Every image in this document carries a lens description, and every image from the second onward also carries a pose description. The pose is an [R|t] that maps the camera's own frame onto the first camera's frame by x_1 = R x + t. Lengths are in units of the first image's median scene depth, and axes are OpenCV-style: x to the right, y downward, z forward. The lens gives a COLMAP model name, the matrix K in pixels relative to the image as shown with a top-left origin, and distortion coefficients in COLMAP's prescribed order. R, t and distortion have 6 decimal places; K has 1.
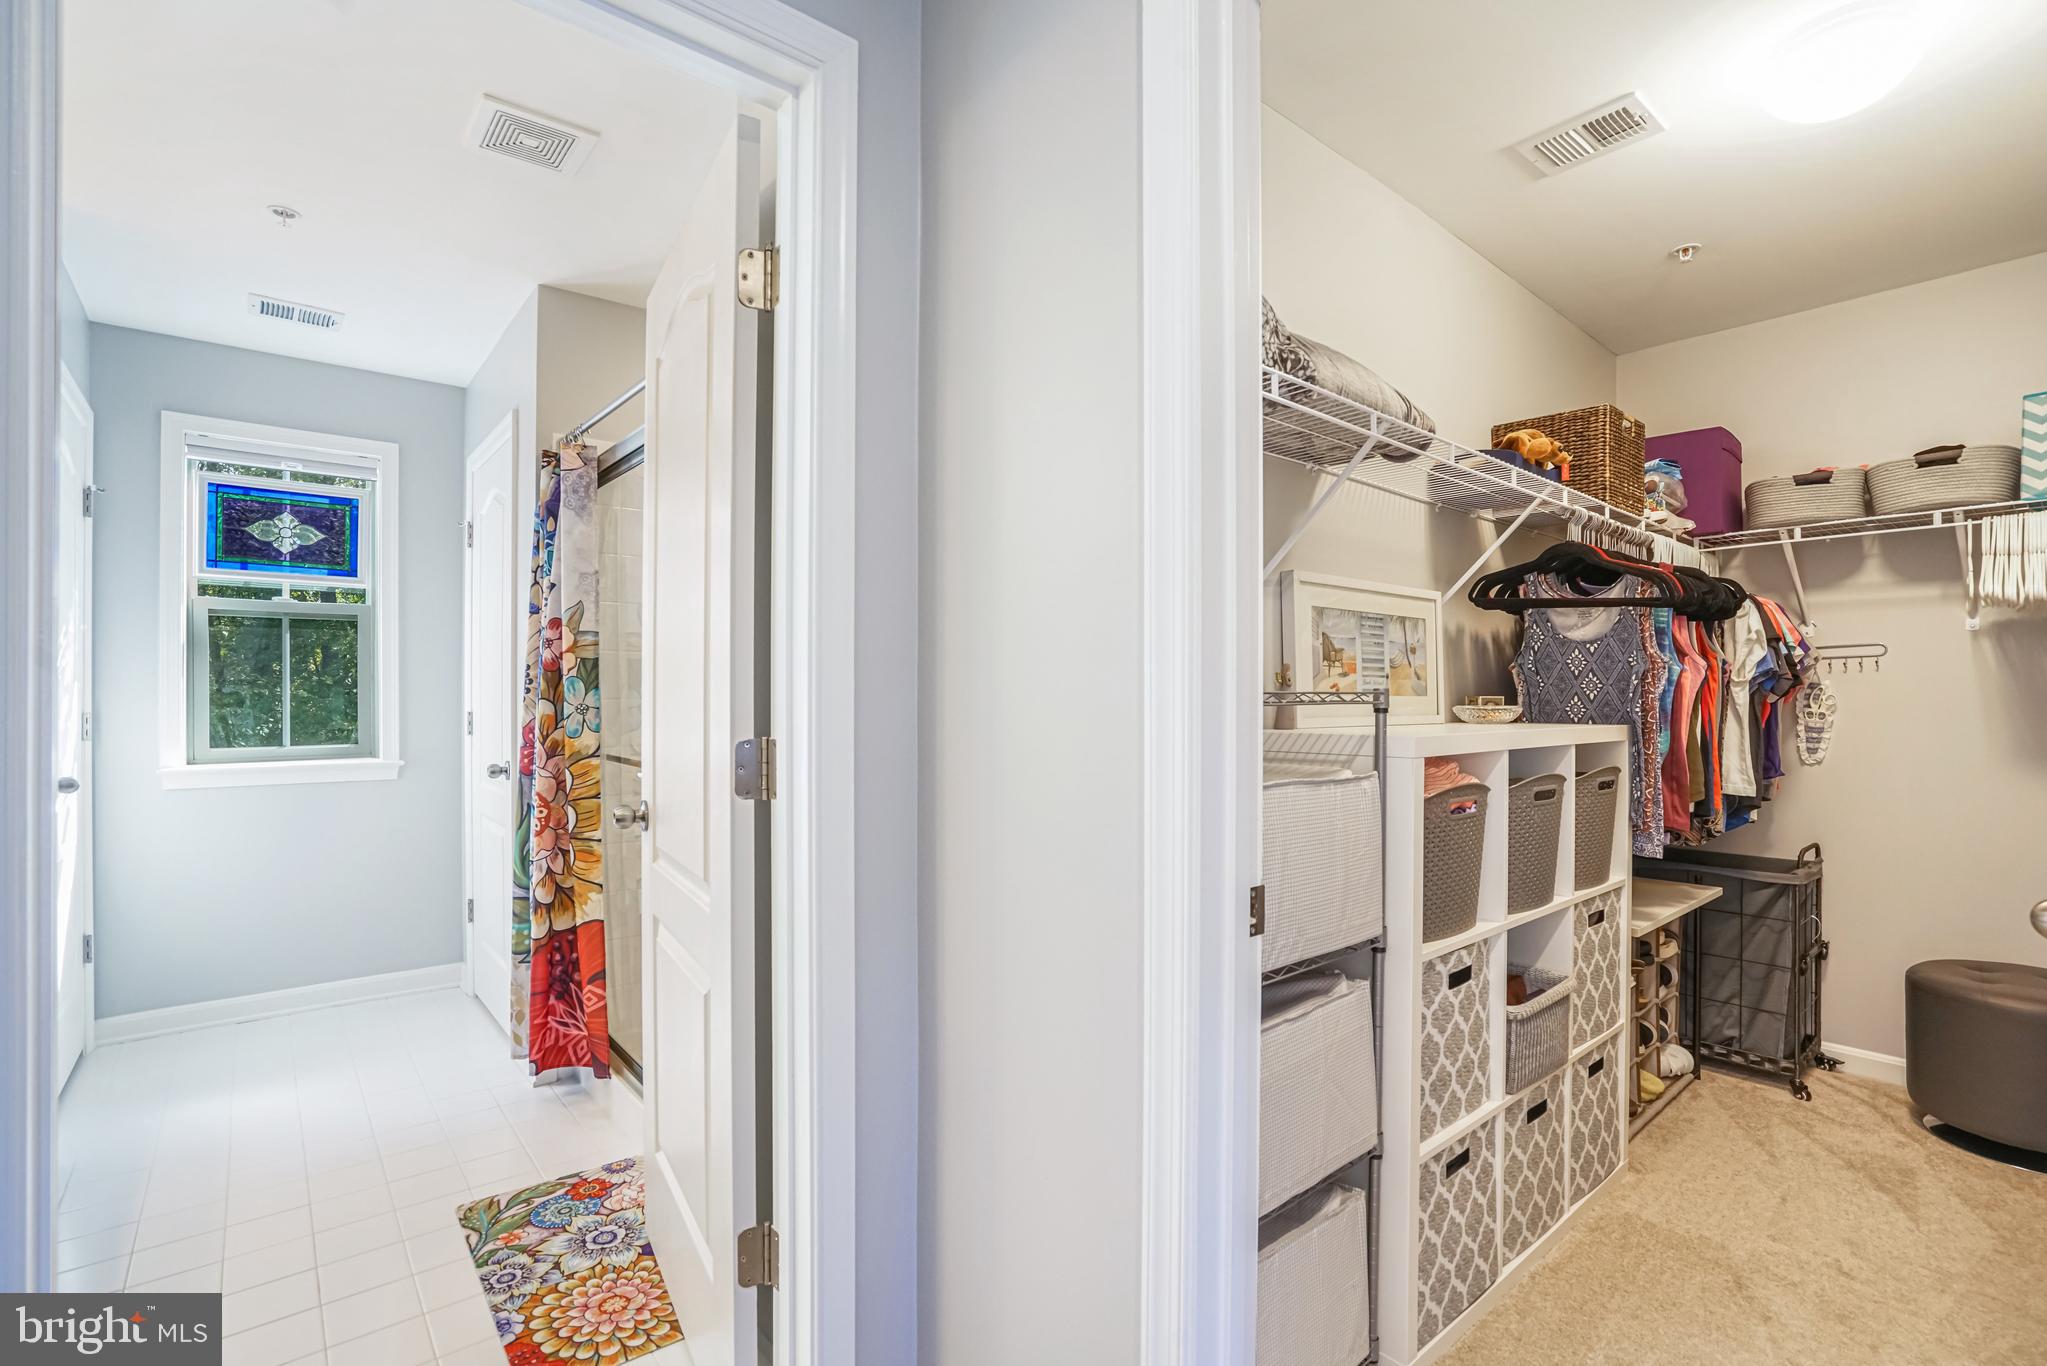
lens RADIAL K [[939.7, 0, 1026.4], [0, 939.7, 701.7], [0, 0, 1]] dist [-0.032316, 0.006951]
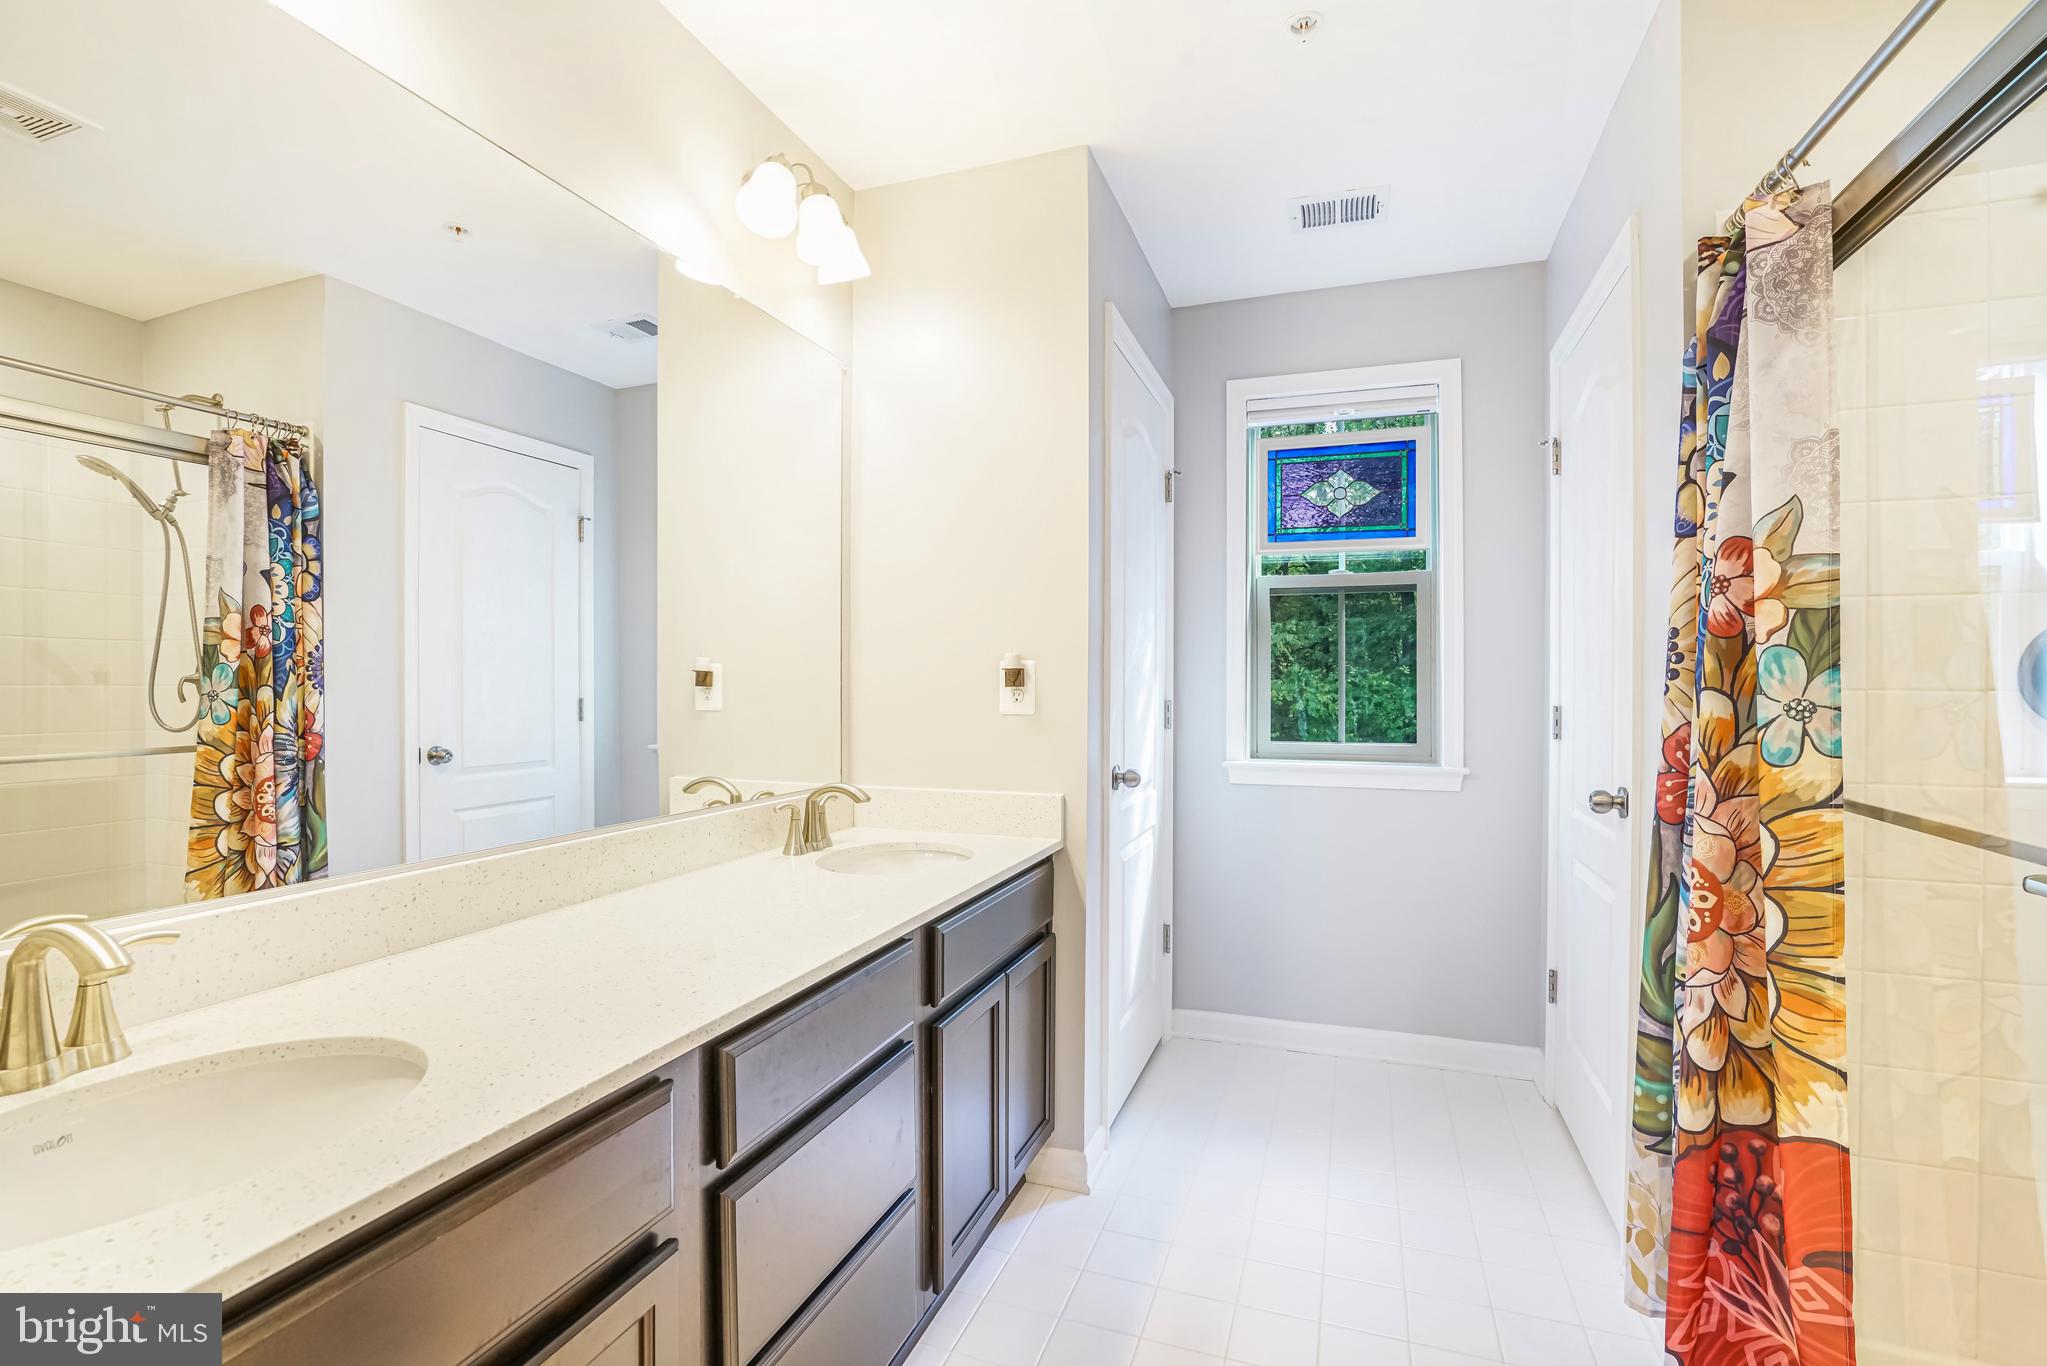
lens RADIAL K [[939.7, 0, 1010.1], [0, 939.7, 694.3], [0, 0, 1]] dist [-0.032316, 0.006951]
pose [[0.498888, 0.008908, -0.866620, -0.254026], [-0.003374, 0.999960, 0.008336, -0.002966], [0.866660, -0.001235, 0.498898, 0.377860]]
